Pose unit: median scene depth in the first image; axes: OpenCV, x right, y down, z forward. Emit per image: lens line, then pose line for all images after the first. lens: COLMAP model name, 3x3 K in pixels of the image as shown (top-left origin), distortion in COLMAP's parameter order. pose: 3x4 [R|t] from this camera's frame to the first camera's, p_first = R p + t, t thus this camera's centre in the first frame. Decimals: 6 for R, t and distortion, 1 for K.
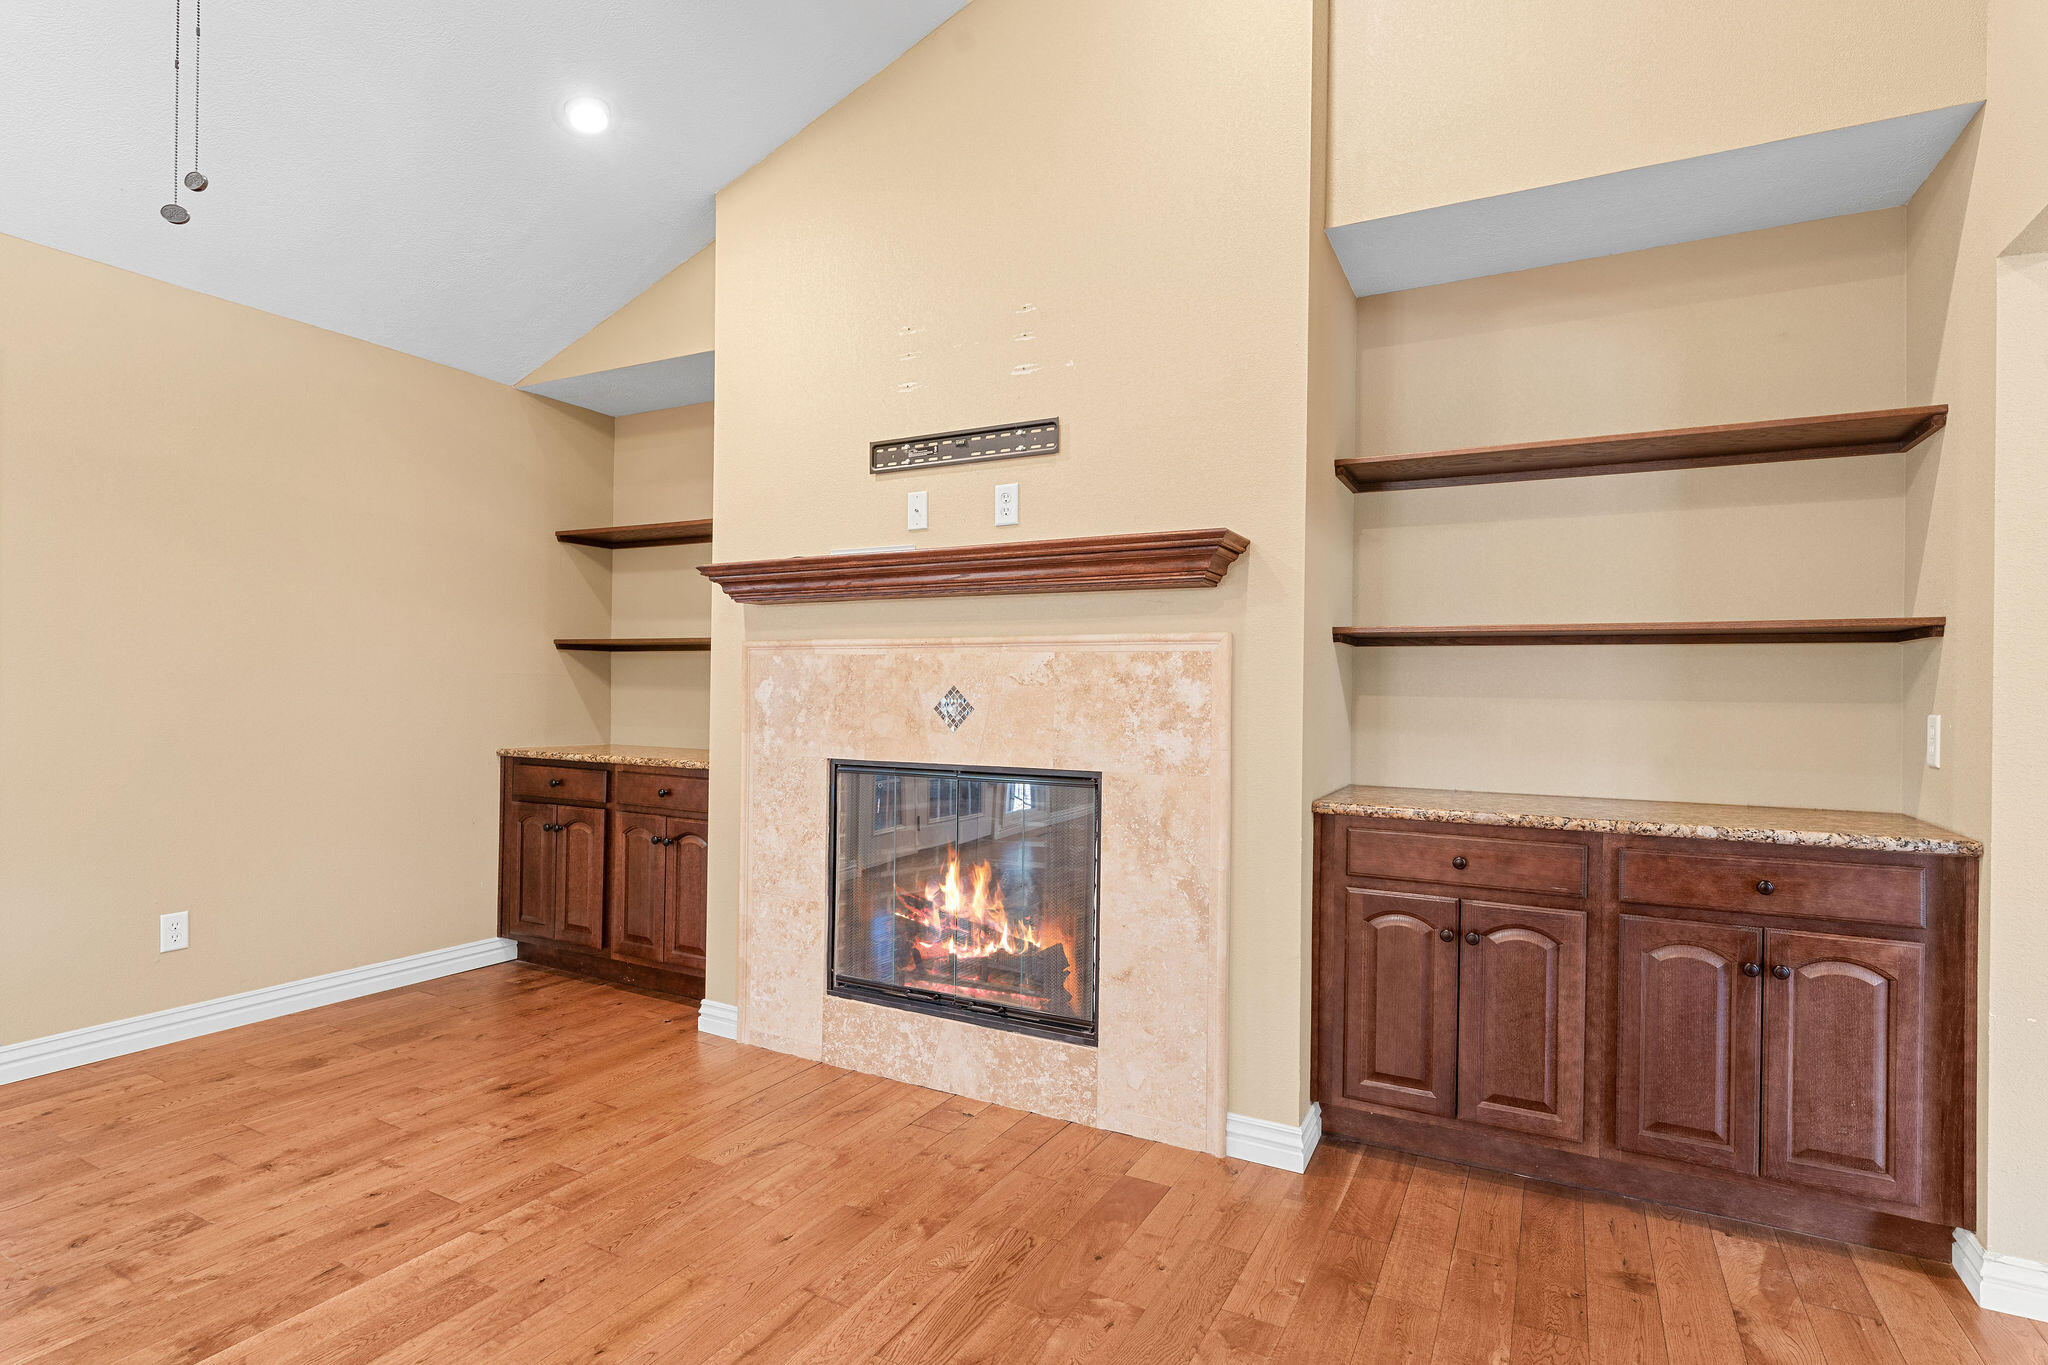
lens RADIAL K [[1017.9, 0, 1020.7], [0, 1017.9, 688.2], [0, 0, 1]] dist [0.004017, 0.001412]
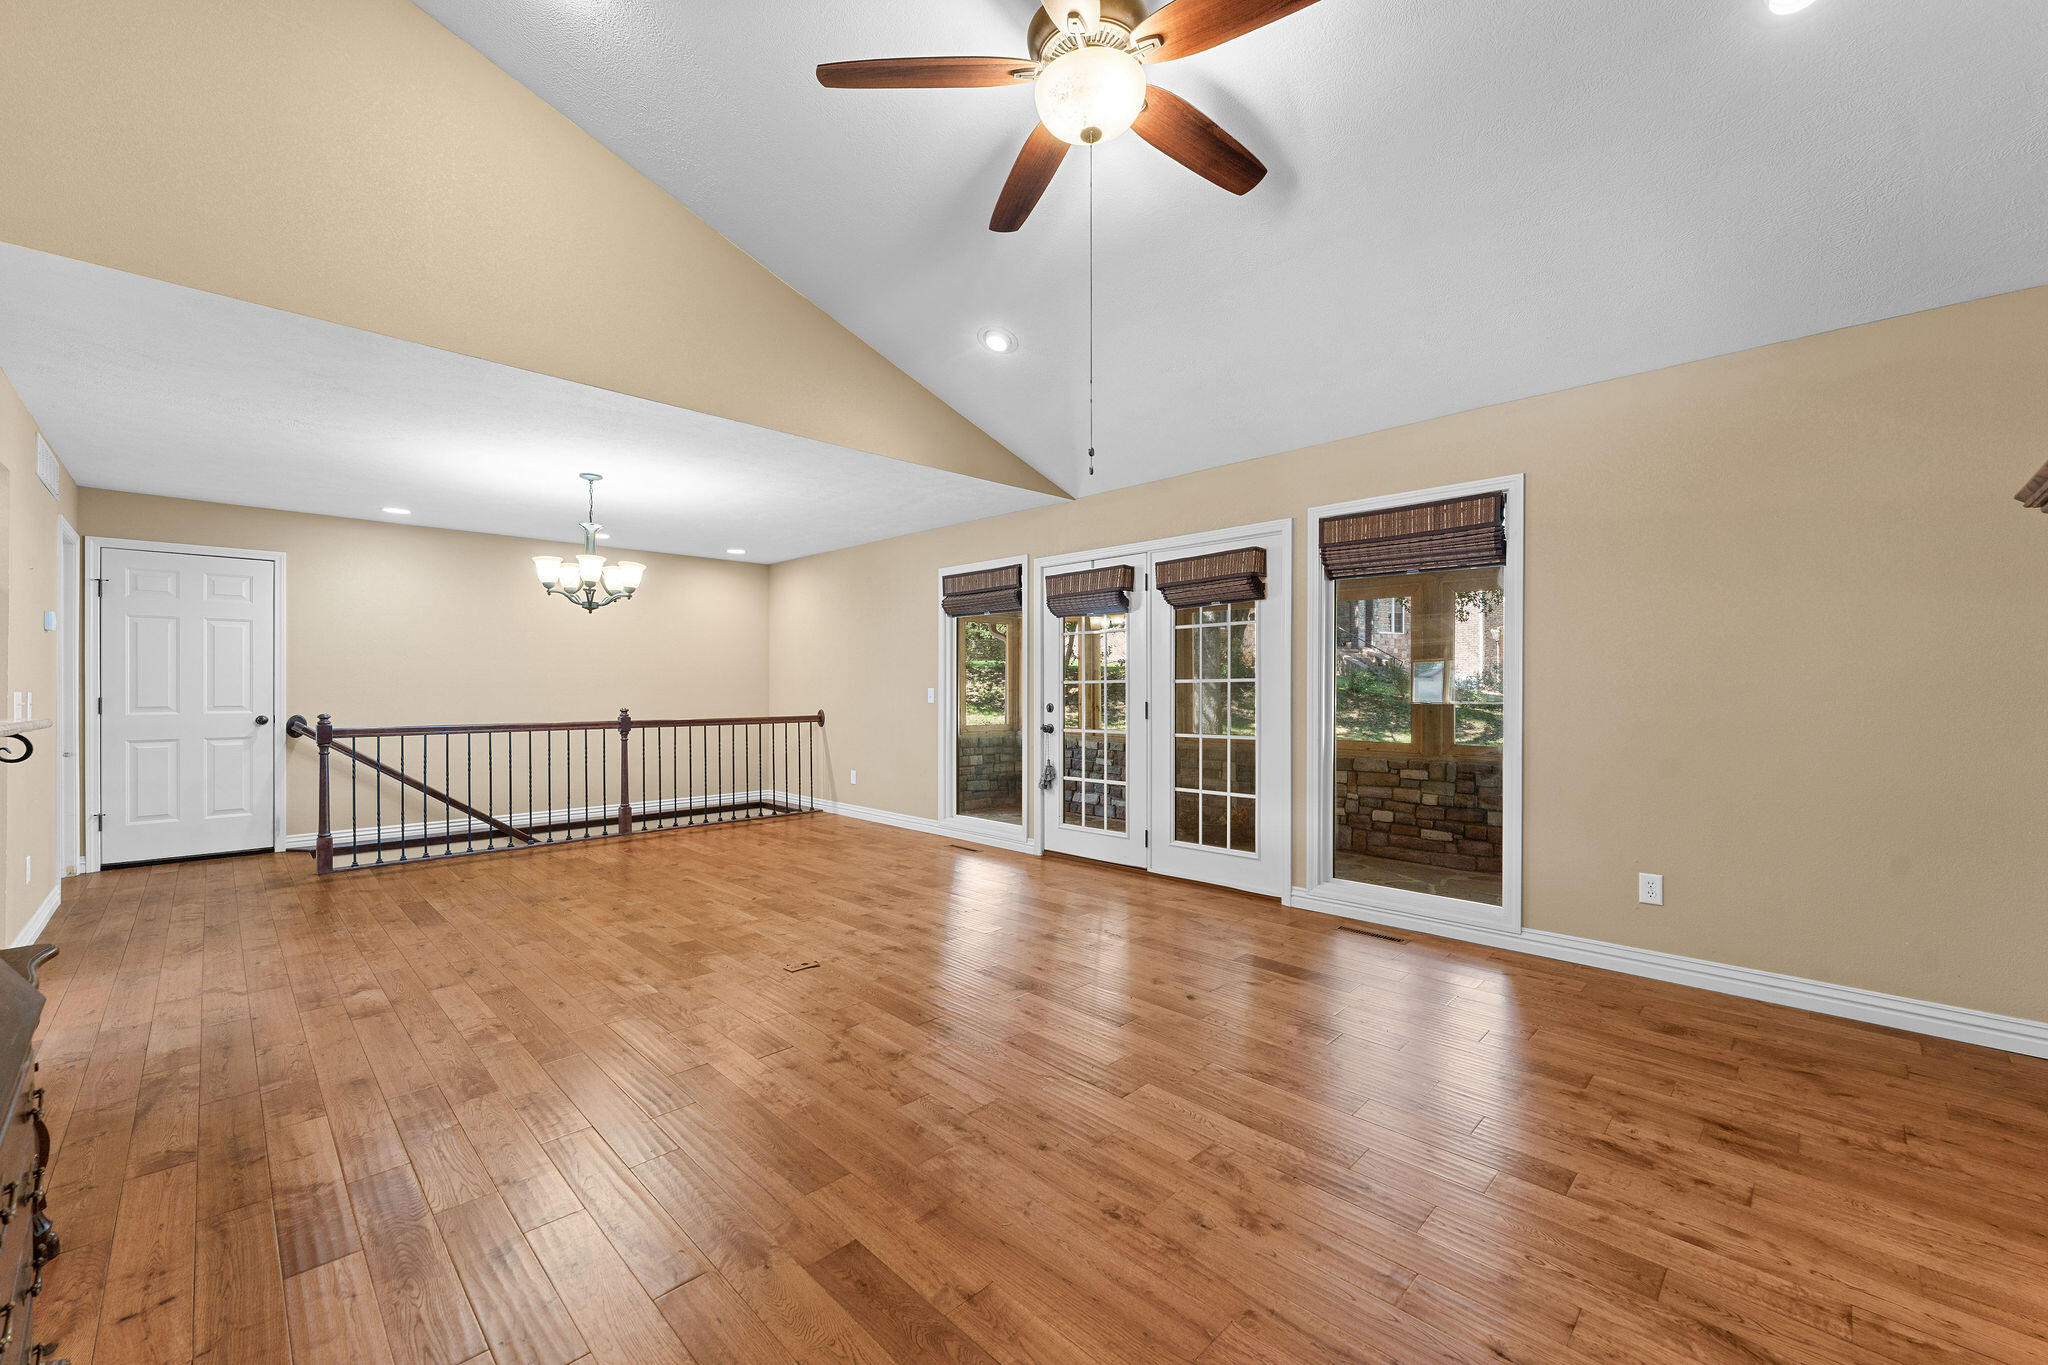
lens RADIAL K [[814.8, 0, 1018.5], [0, 814.8, 692.9], [0, 0, 1]] dist [-0.002663, 0.000893]
pose [[-0.294118, -0.006790, -0.955745, 0.390159], [-0.003445, 0.999976, -0.006045, 0.007821], [0.955763, 0.001514, -0.294135, 0.616367]]
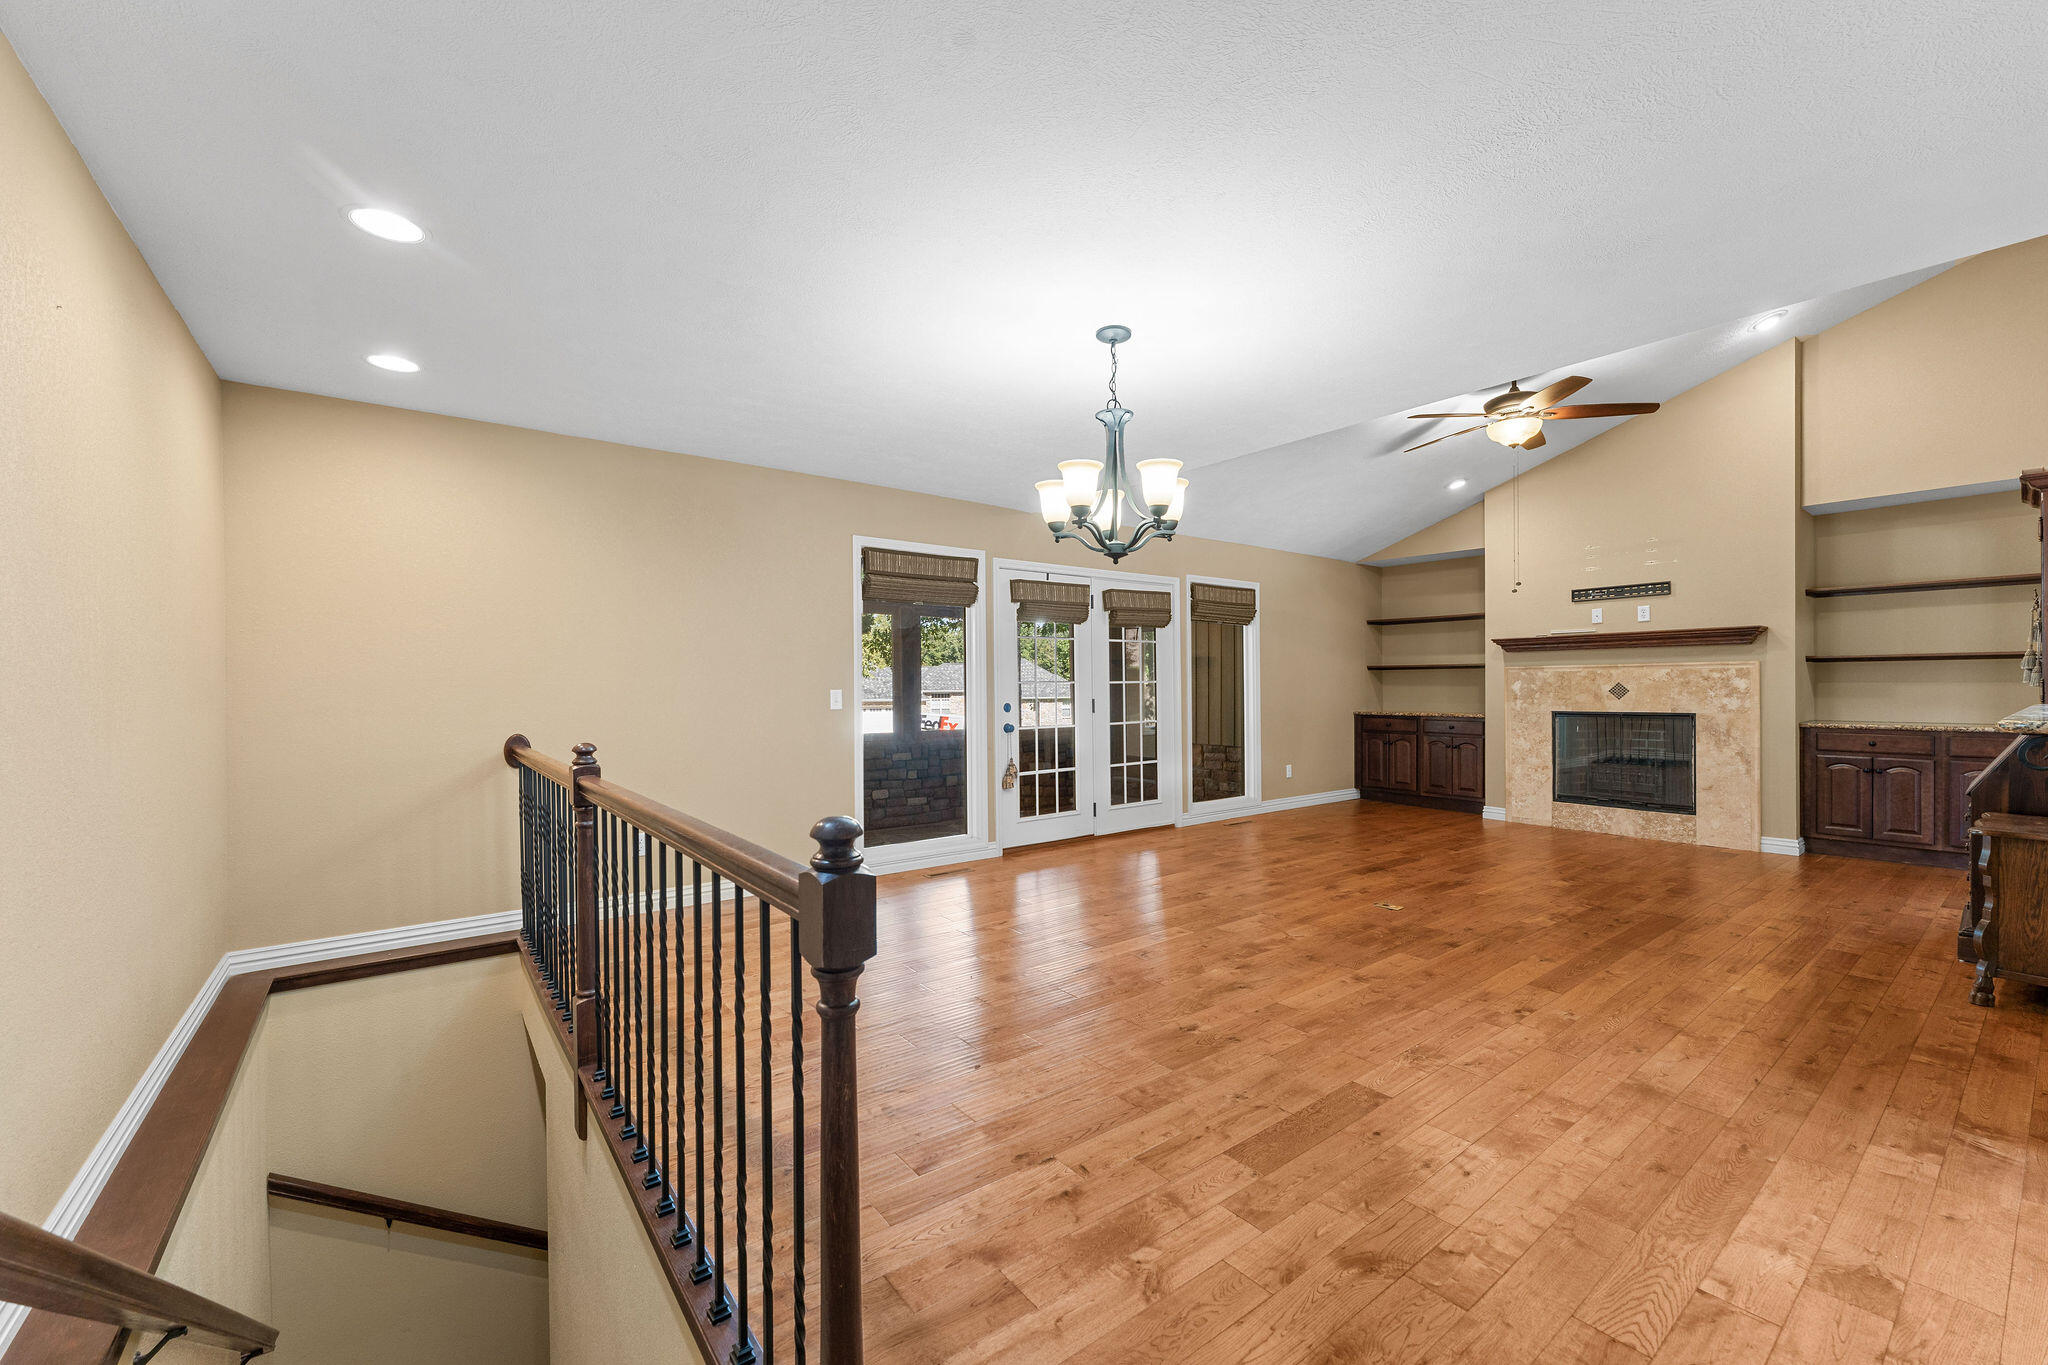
lens RADIAL K [[814.8, 0, 1020.8], [0, 814.8, 687.7], [0, 0, 1]] dist [-0.002663, 0.000893]
pose [[0.908720, -0.017297, -0.417047, -0.609587], [0.018045, 0.999835, -0.002148, -0.012103], [0.417016, -0.005573, 0.908882, -1.611650]]
